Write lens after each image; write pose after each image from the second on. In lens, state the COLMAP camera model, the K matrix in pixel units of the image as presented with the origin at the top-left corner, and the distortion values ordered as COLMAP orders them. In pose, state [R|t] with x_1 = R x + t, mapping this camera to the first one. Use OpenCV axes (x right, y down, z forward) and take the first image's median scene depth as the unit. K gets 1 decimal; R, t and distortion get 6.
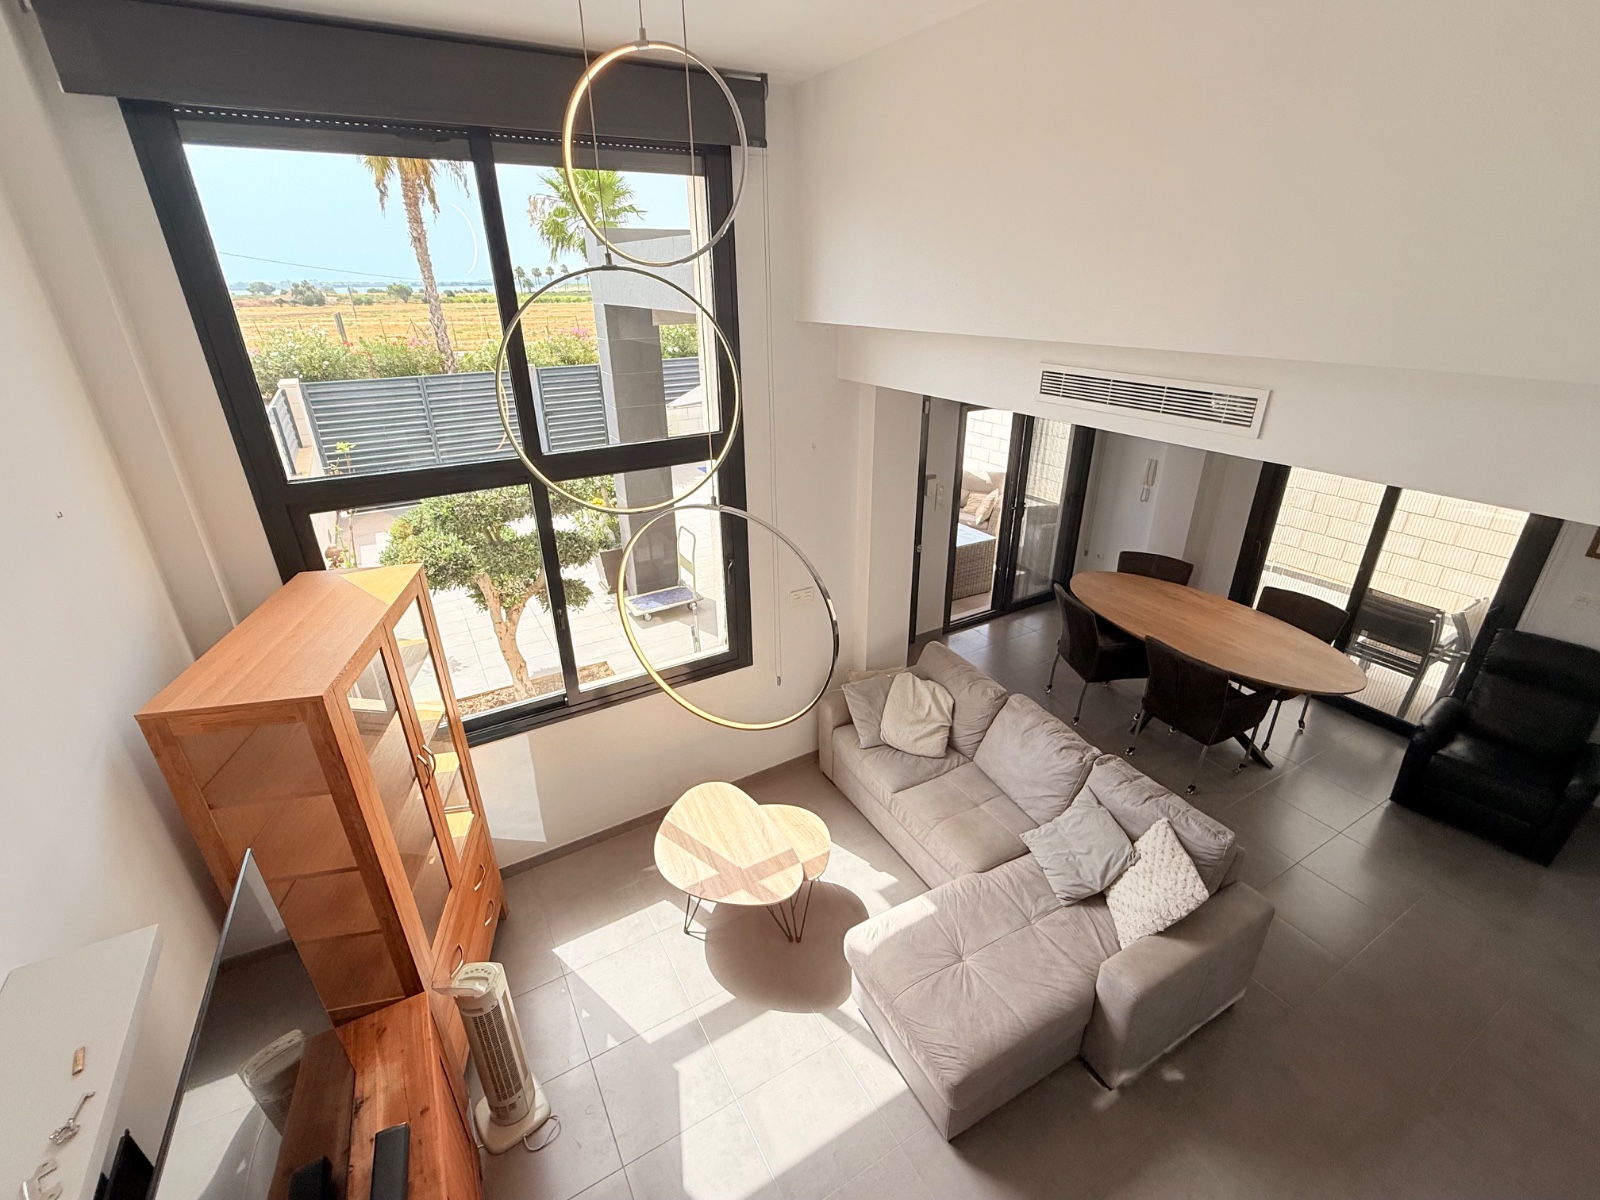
lens RADIAL K [[706.6, 0, 794.7], [0, 706.6, 601.0], [0, 0, 1]] dist [-0.000243, 0.000583]
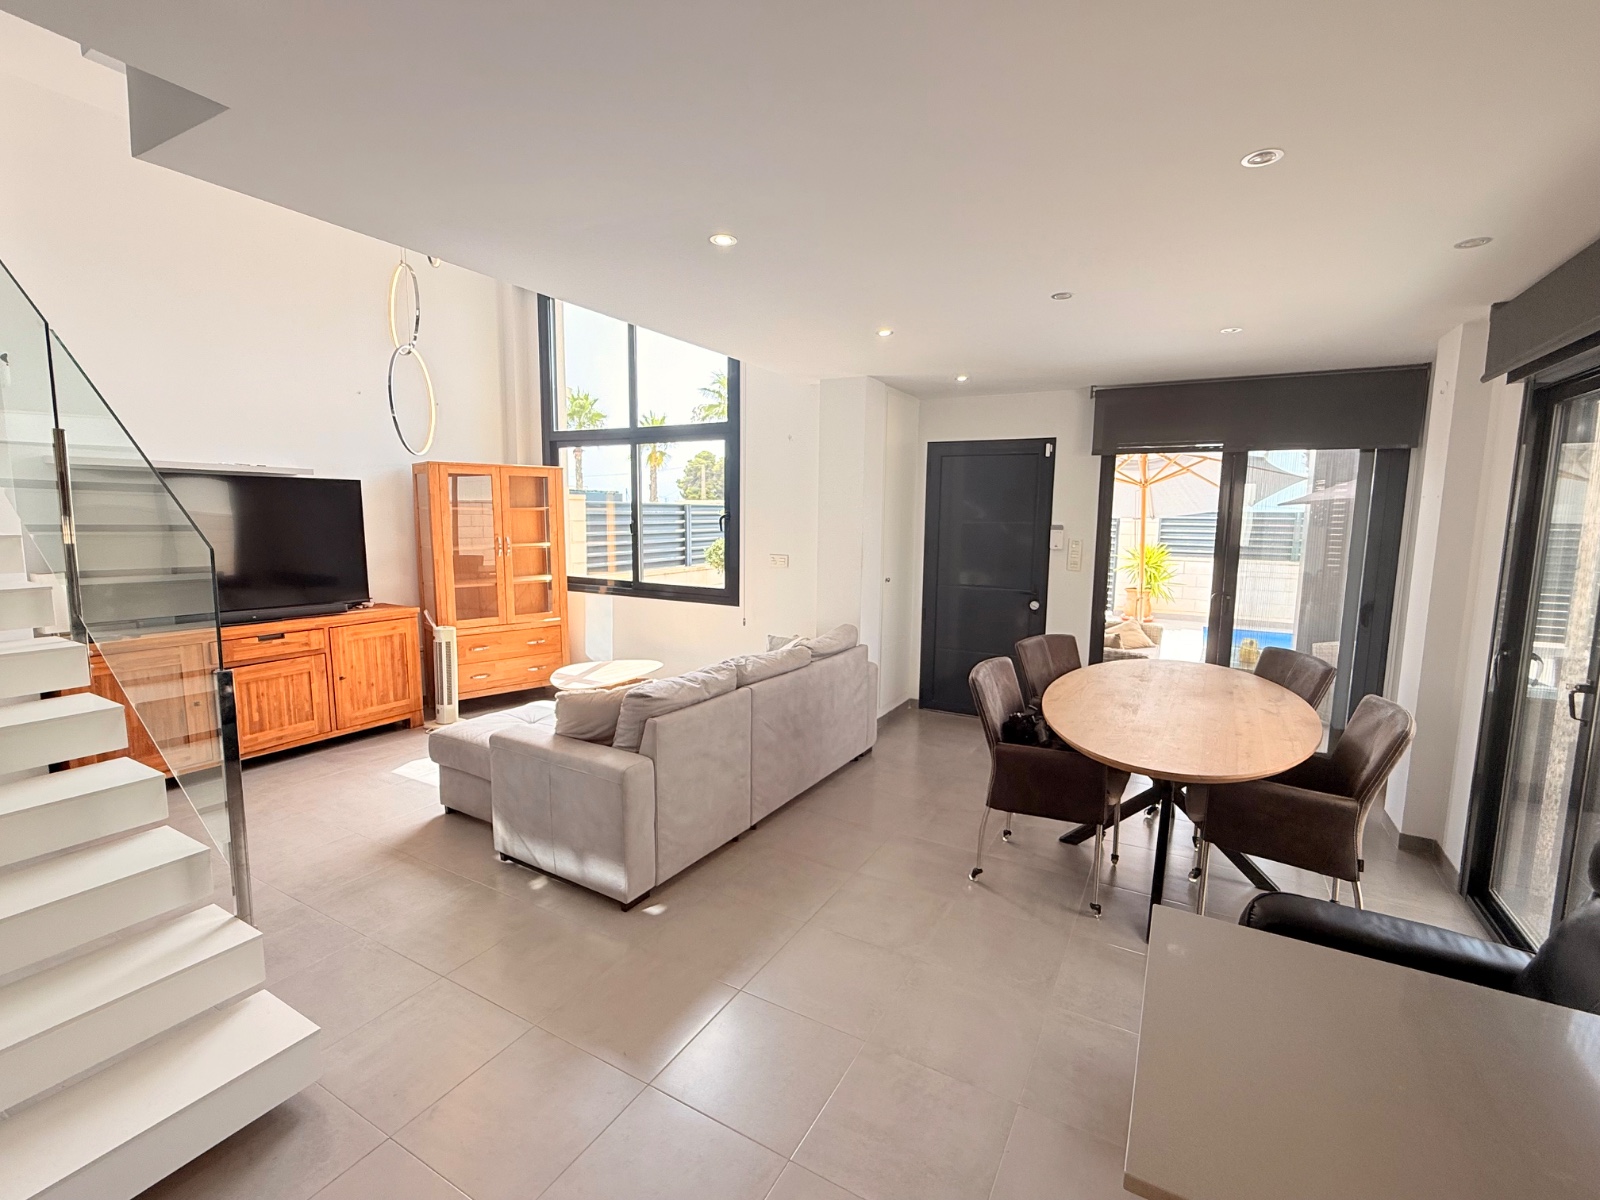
lens RADIAL K [[706.6, 0, 796.4], [0, 706.6, 595.3], [0, 0, 1]] dist [-0.000243, 0.000583]
pose [[0.508045, 0.133760, -0.850881, 1.112411], [-0.372781, 0.924701, -0.077216, 0.136064], [0.776482, 0.356422, 0.519653, 0.423260]]
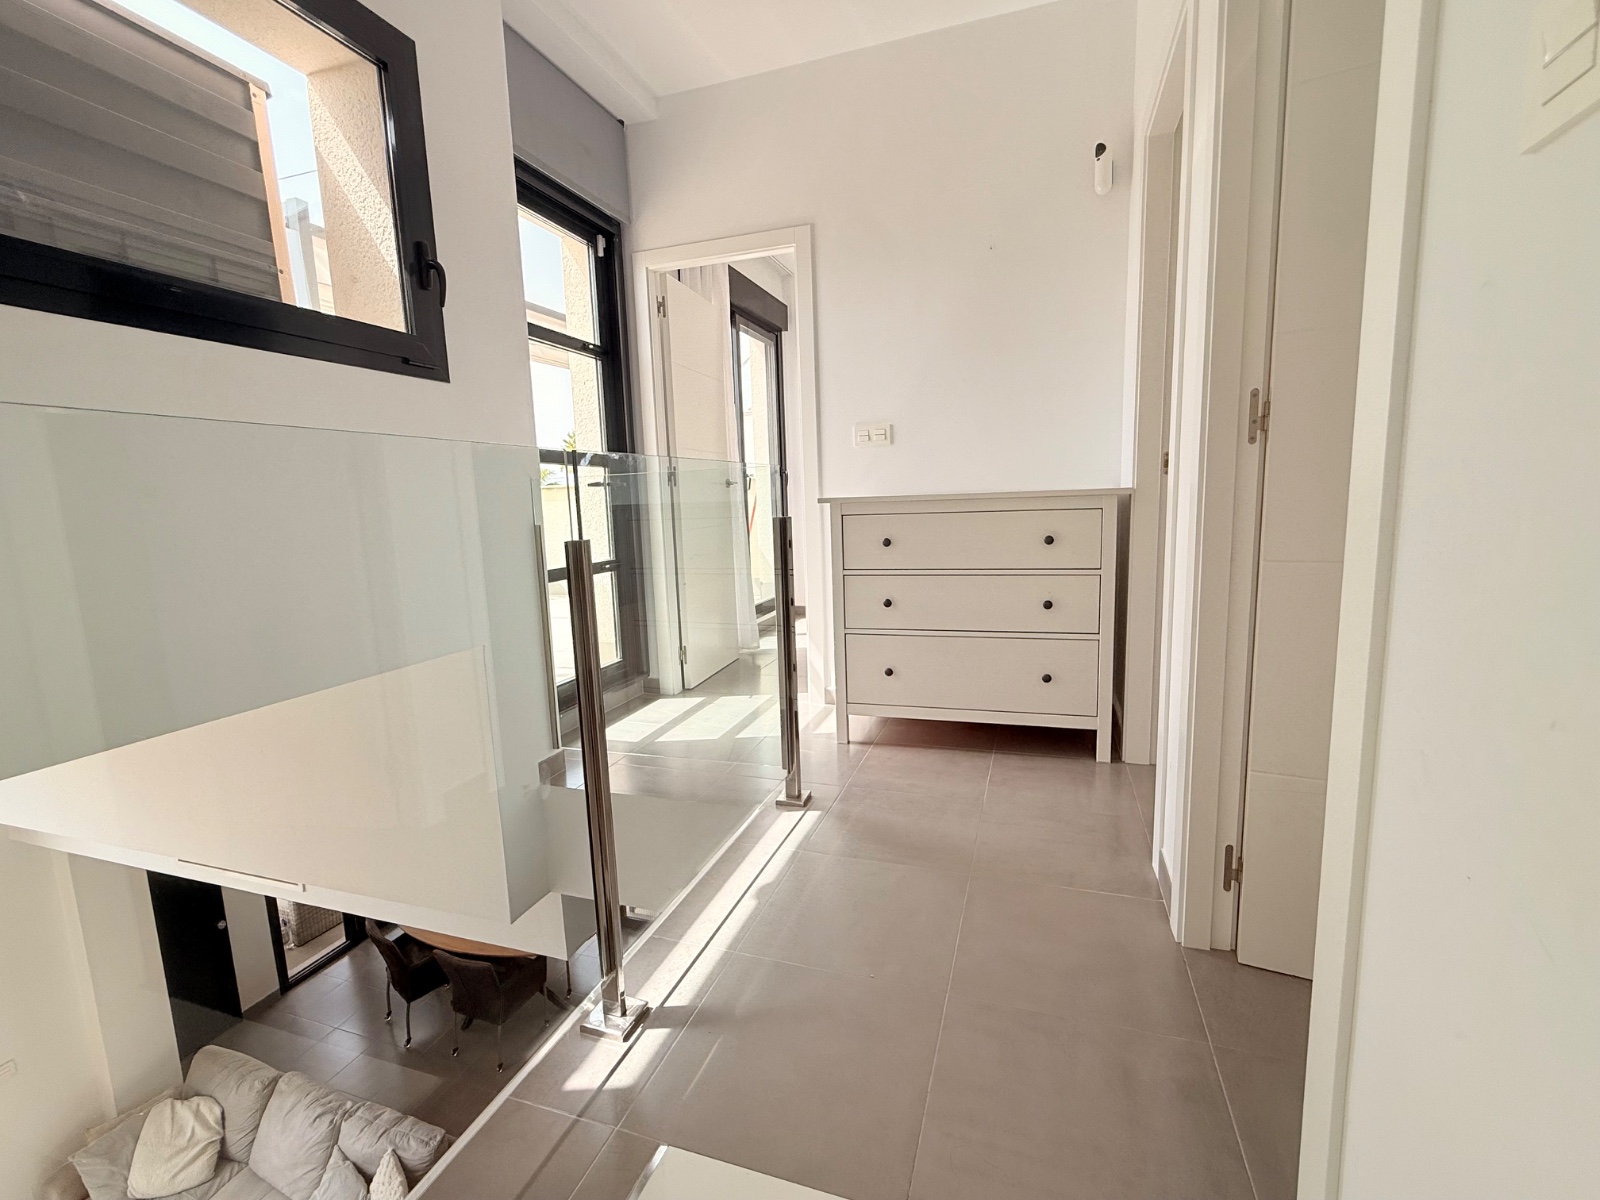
lens RADIAL K [[706.6, 0, 798.9], [0, 706.6, 597.3], [0, 0, 1]] dist [-0.000243, 0.000583]
pose [[0.750403, -0.100055, 0.653363, 0.259153], [0.292376, 0.936760, -0.192346, -0.109985], [-0.592799, 0.335365, 0.732202, -0.482962]]
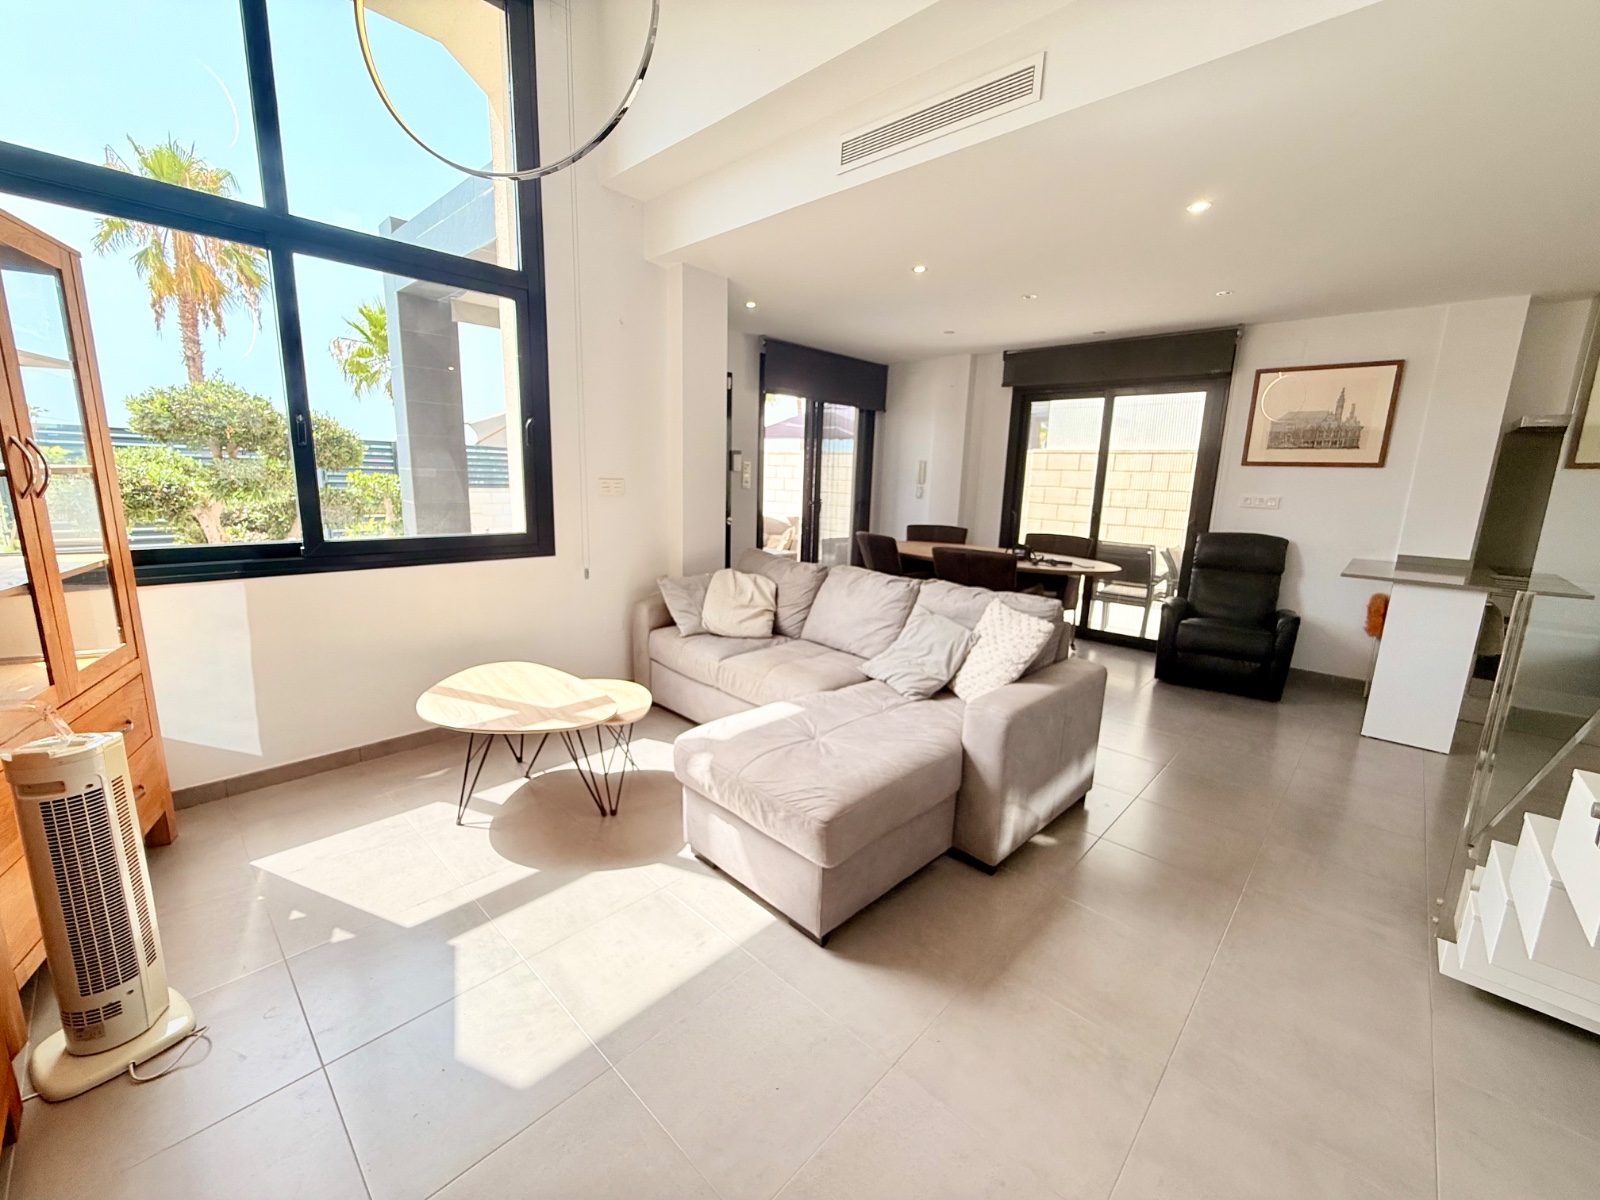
lens RADIAL K [[643.7, 0, 792.5], [0, 643.7, 600.5], [0, 0, 1]] dist [-0.003304, 0.001057]
pose [[0.959366, -0.012809, 0.281872, -0.002045], [0.077439, 0.972563, -0.219373, 0.359051], [-0.271329, 0.232287, 0.934036, 0.176954]]
